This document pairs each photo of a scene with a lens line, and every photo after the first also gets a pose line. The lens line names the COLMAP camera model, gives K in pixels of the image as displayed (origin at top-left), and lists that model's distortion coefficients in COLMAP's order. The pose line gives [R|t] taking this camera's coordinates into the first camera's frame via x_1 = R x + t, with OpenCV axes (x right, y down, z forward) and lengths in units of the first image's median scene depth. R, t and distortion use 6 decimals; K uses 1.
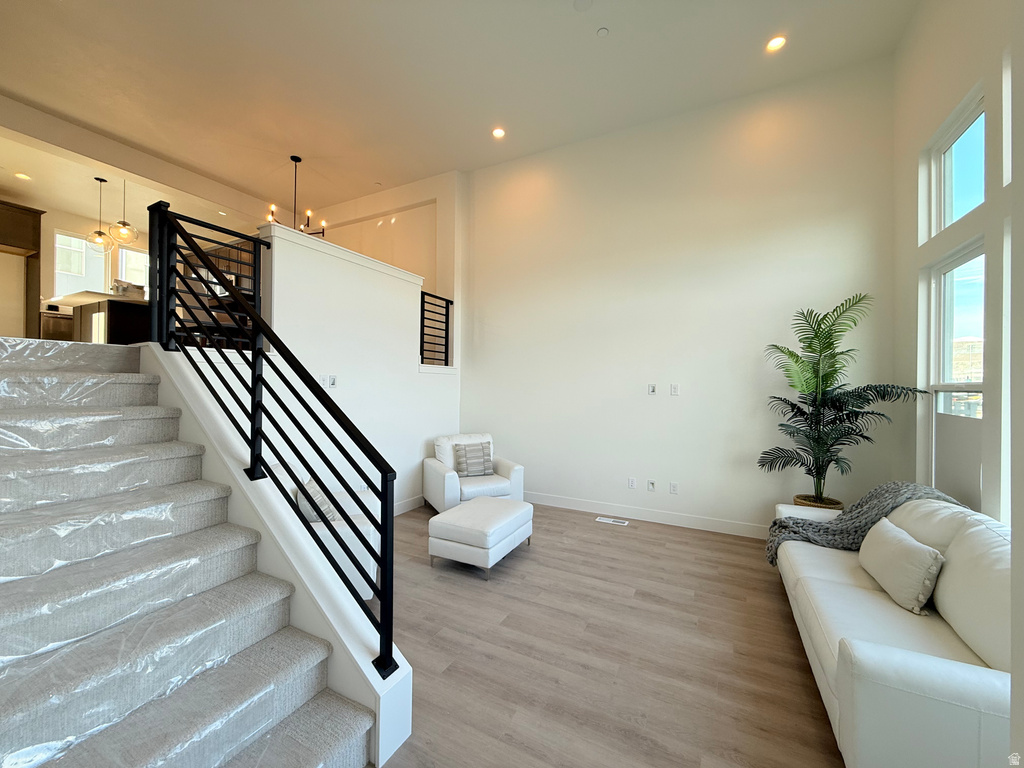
lens RADIAL K [[407.0, 0, 510.2], [0, 407.0, 382.4], [0, 0, 1]] dist [0.001261, -0.000268]
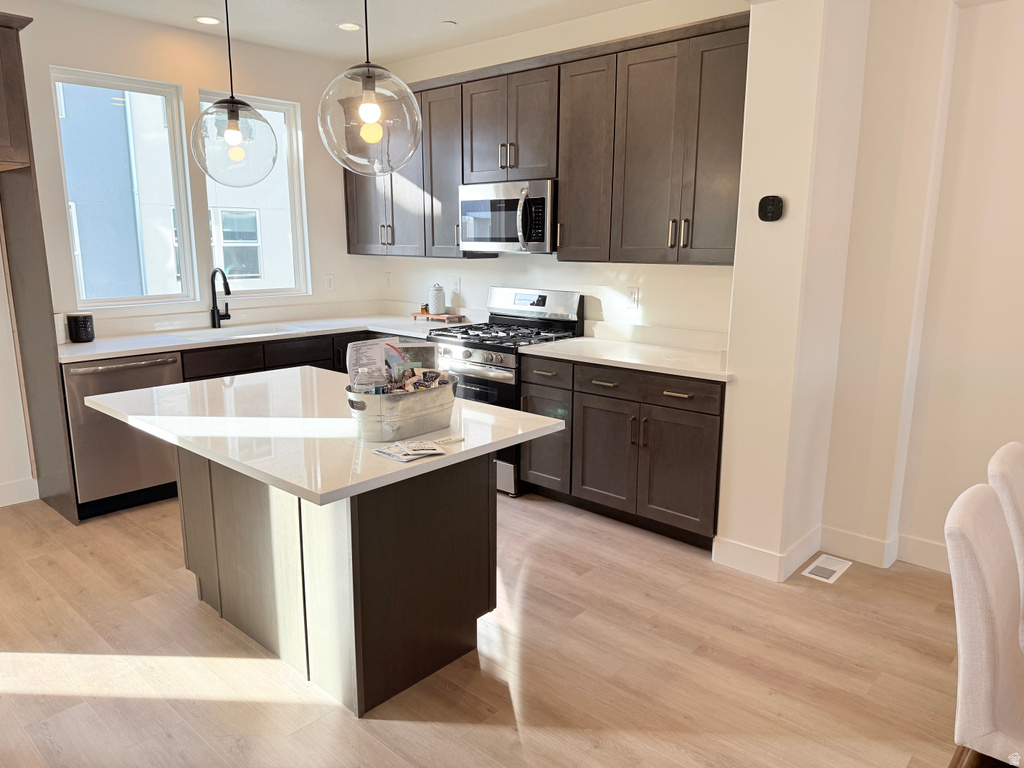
lens RADIAL K [[715.7, 0, 512.0], [0, 715.7, 384.0], [0, 0, 1]] dist [0.060572, -0.075766]
pose [[0.969285, 0.045187, -0.241754, -1.261676], [0.006047, 0.978301, 0.207101, -0.501535], [0.245866, -0.202201, 0.947979, 1.024987]]
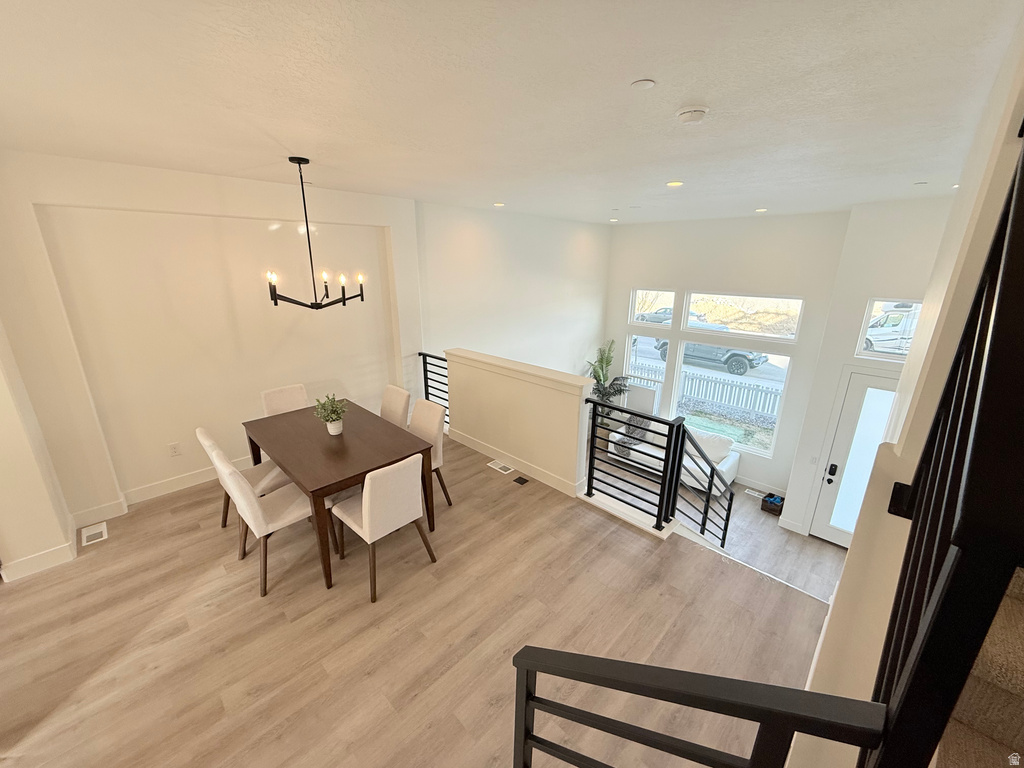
lens RADIAL K [[407.0, 0, 510.2], [0, 407.0, 382.4], [0, 0, 1]] dist [0.001261, -0.000268]
pose [[0.288922, -0.282530, 0.914714, -1.552088], [-0.015153, 0.953992, 0.299448, -0.673197], [-0.957233, -0.100378, 0.271348, 0.883299]]
